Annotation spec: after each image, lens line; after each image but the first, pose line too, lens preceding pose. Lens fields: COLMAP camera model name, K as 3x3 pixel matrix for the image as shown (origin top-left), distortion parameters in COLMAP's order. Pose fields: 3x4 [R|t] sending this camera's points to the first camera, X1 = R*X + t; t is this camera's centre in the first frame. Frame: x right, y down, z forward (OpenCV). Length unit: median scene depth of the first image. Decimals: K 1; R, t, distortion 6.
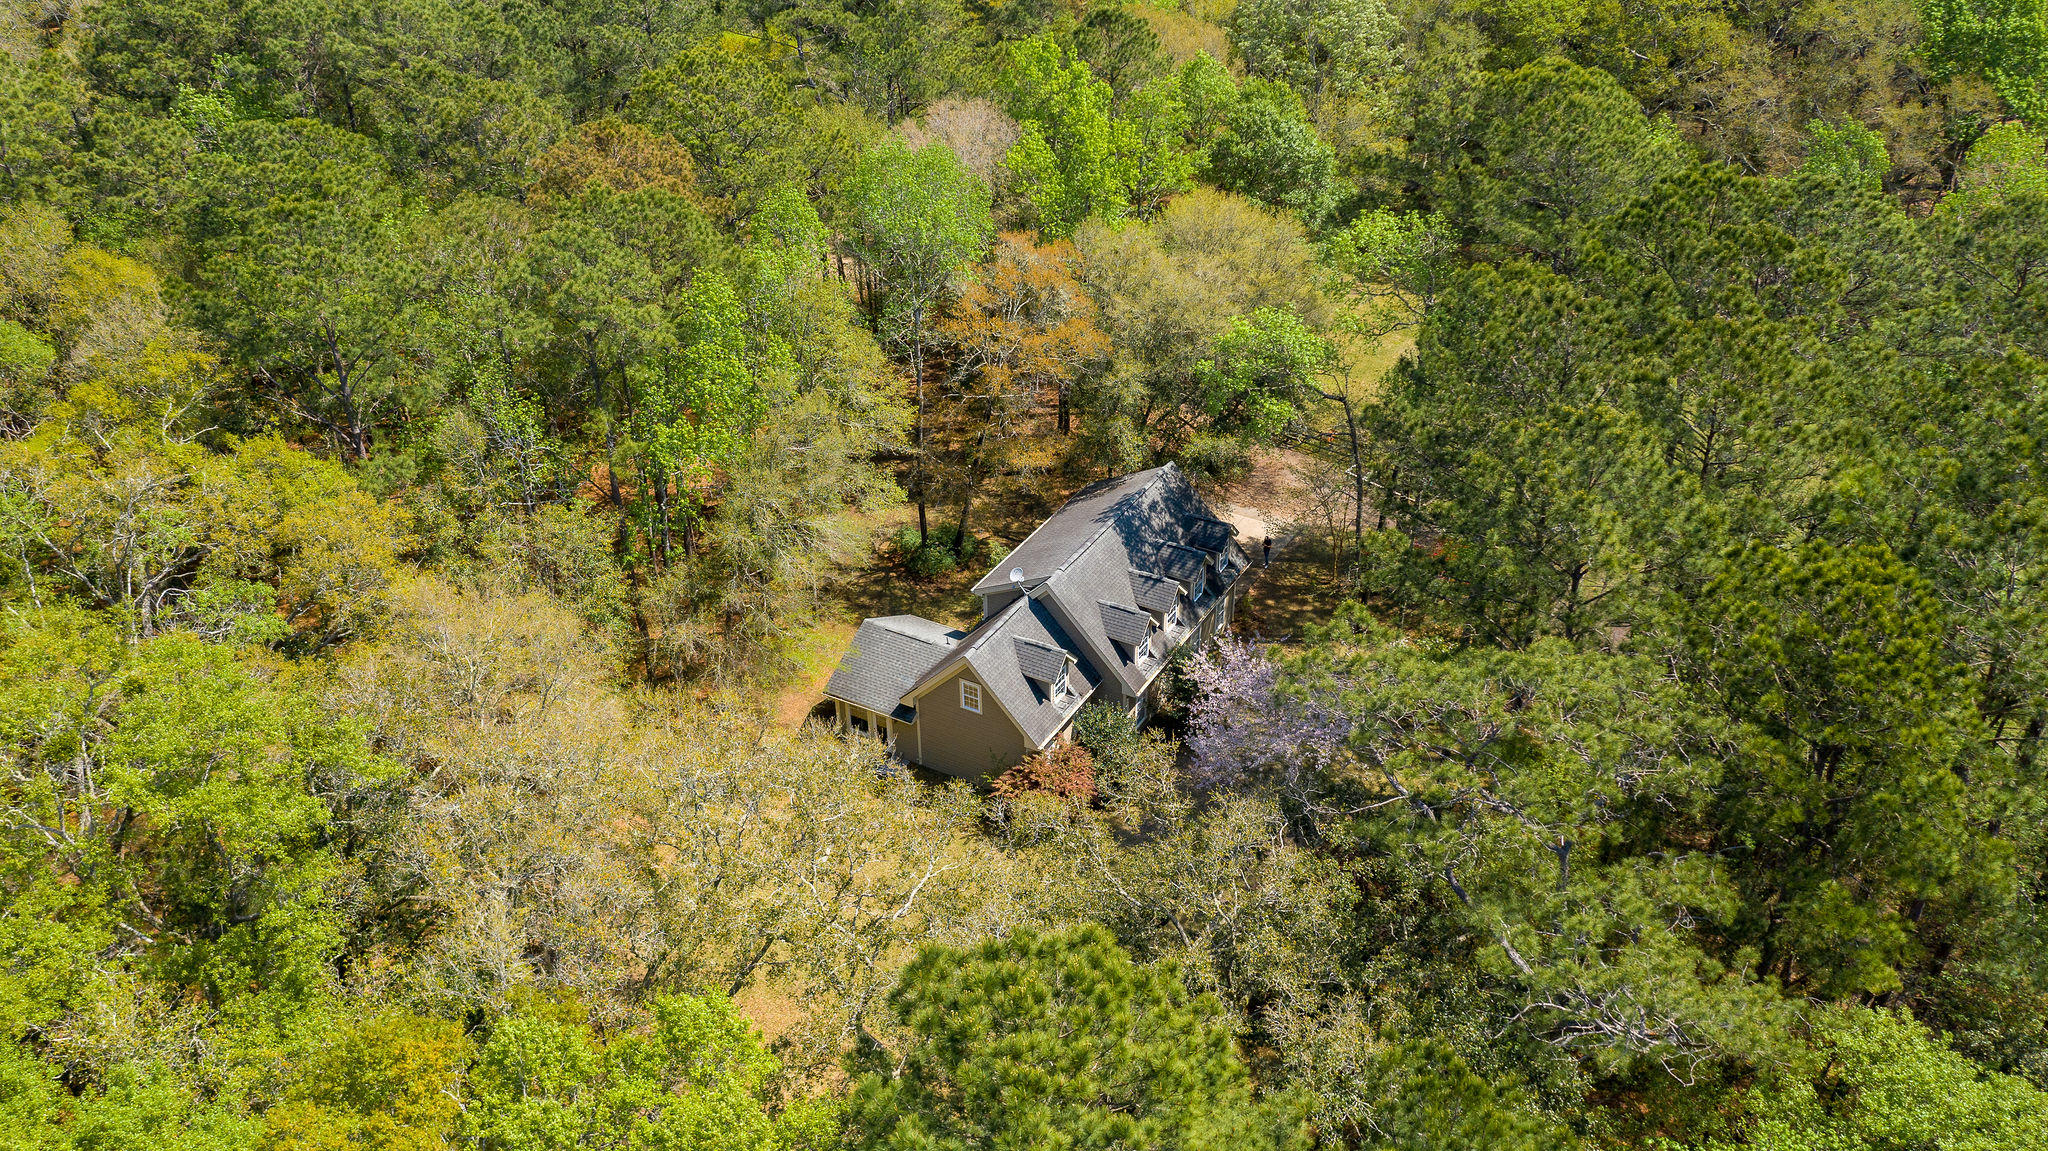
lens RADIAL K [[1609.0, 0, 1015.9], [0, 1609.0, 576.7], [0, 0, 1]] dist [0.026543, 0.005645]
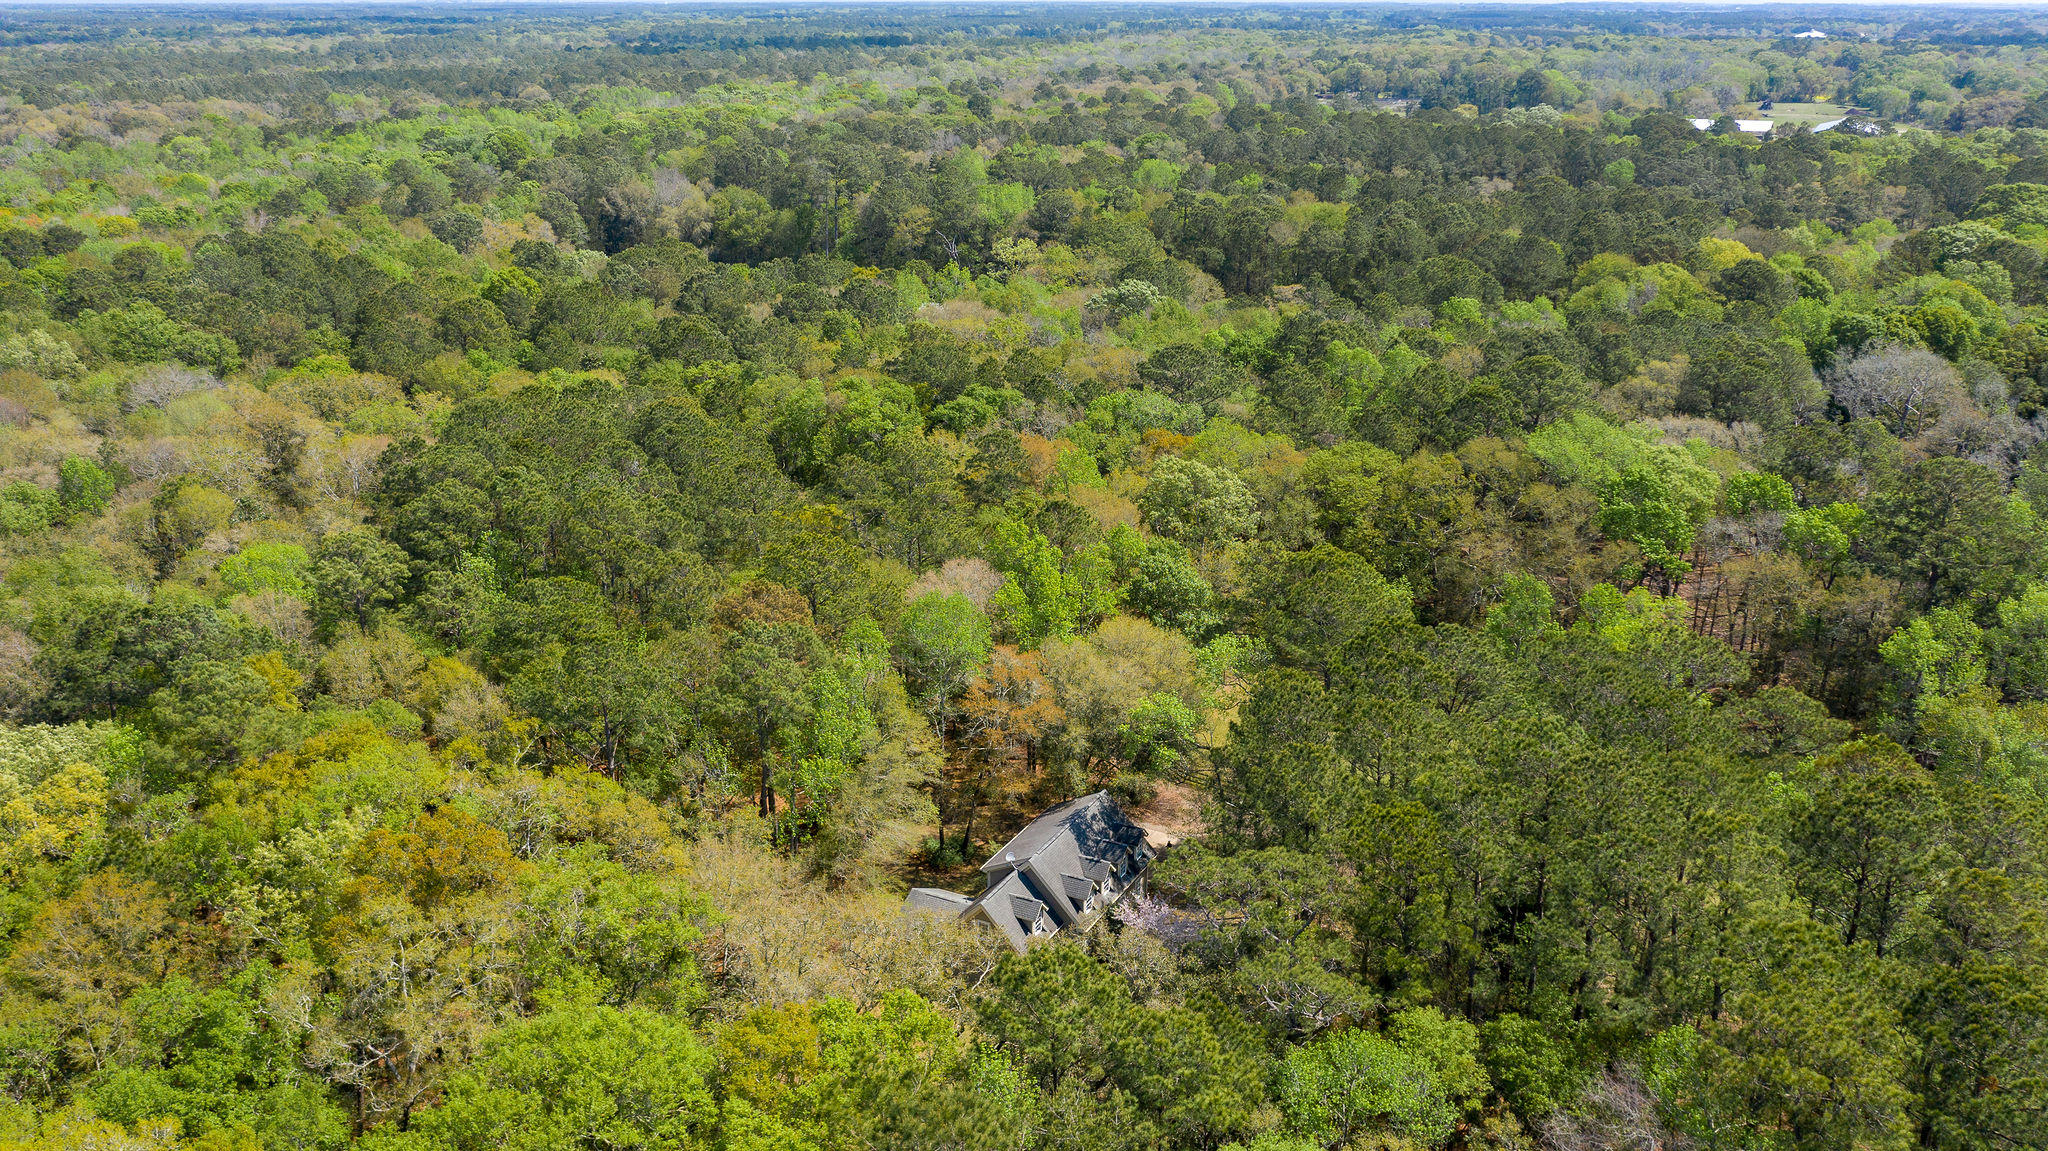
lens RADIAL K [[1609.0, 0, 1020.8], [0, 1609.0, 572.3], [0, 0, 1]] dist [0.026543, 0.005645]
pose [[0.999099, 0.004596, 0.042181, -0.052180], [0.005520, 0.971591, -0.236602, 0.093409], [-0.042070, 0.236622, 0.970691, -0.568643]]
